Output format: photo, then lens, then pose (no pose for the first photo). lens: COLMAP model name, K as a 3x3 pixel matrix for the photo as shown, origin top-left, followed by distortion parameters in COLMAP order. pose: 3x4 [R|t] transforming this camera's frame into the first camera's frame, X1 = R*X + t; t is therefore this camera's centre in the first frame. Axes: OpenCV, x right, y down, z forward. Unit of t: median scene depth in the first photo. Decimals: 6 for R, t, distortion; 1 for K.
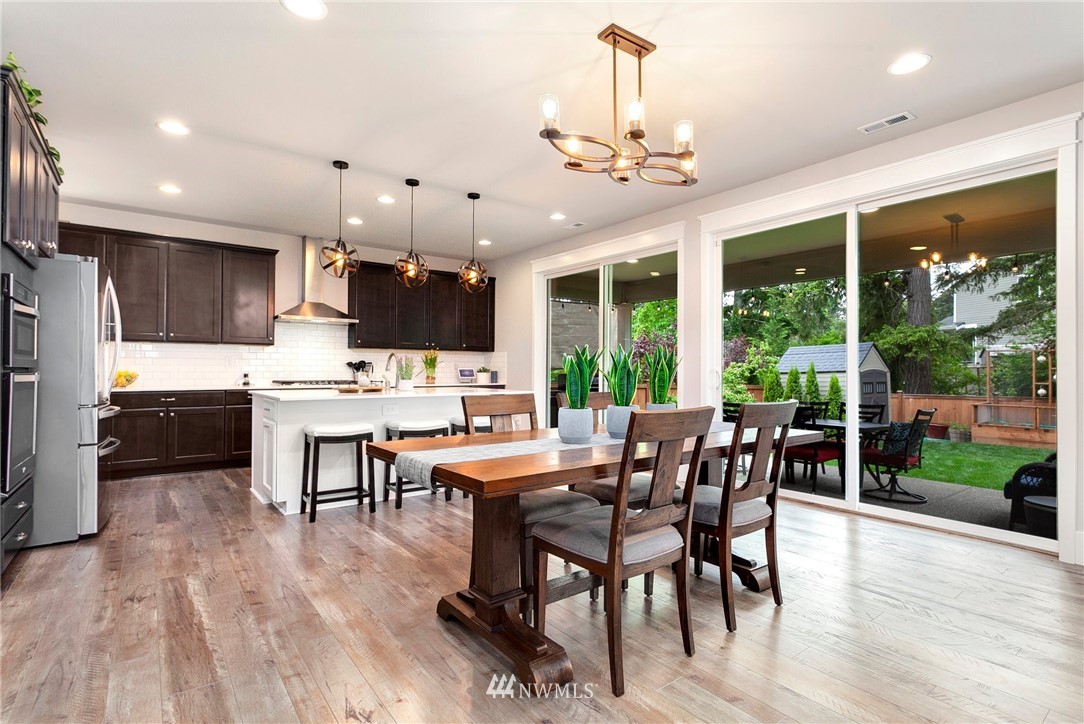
lens RADIAL K [[538.3, 0, 556.3], [0, 538.3, 359.3], [0, 0, 1]] dist [0.004606, 0.000602]
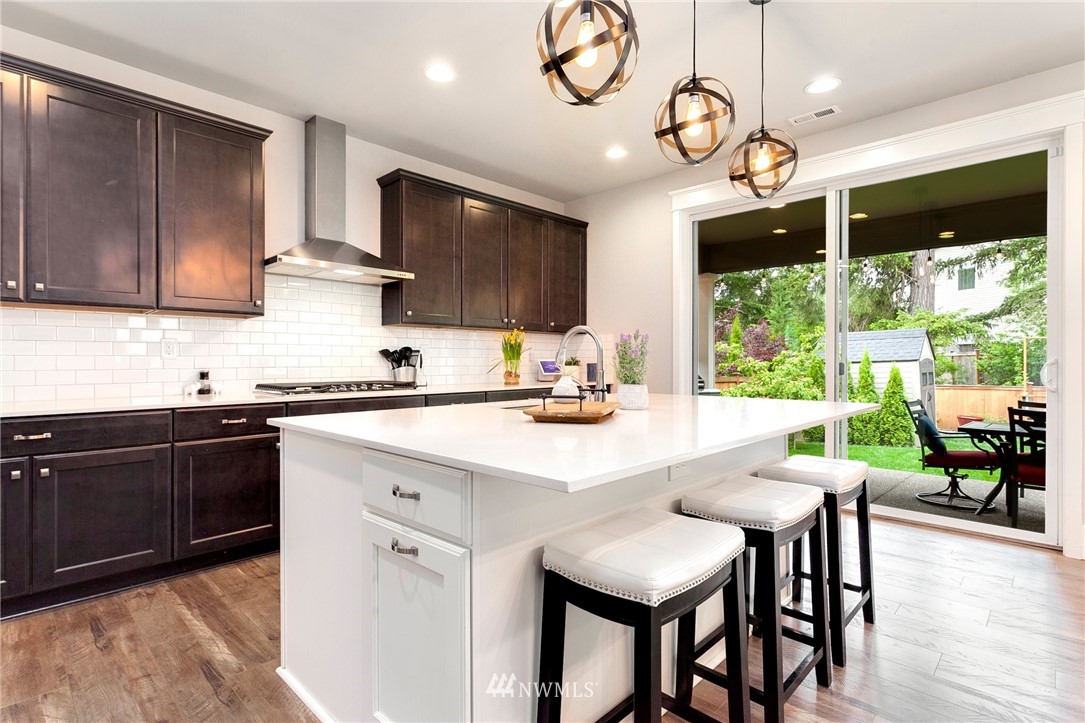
lens RADIAL K [[538.8, 0, 551.3], [0, 538.8, 356.5], [0, 0, 1]] dist [0.004606, 0.000602]
pose [[0.988090, -0.003188, 0.153847, -0.324121], [0.001159, 0.999911, 0.013276, 0.005534], [-0.153876, -0.012939, 0.988005, 0.439309]]
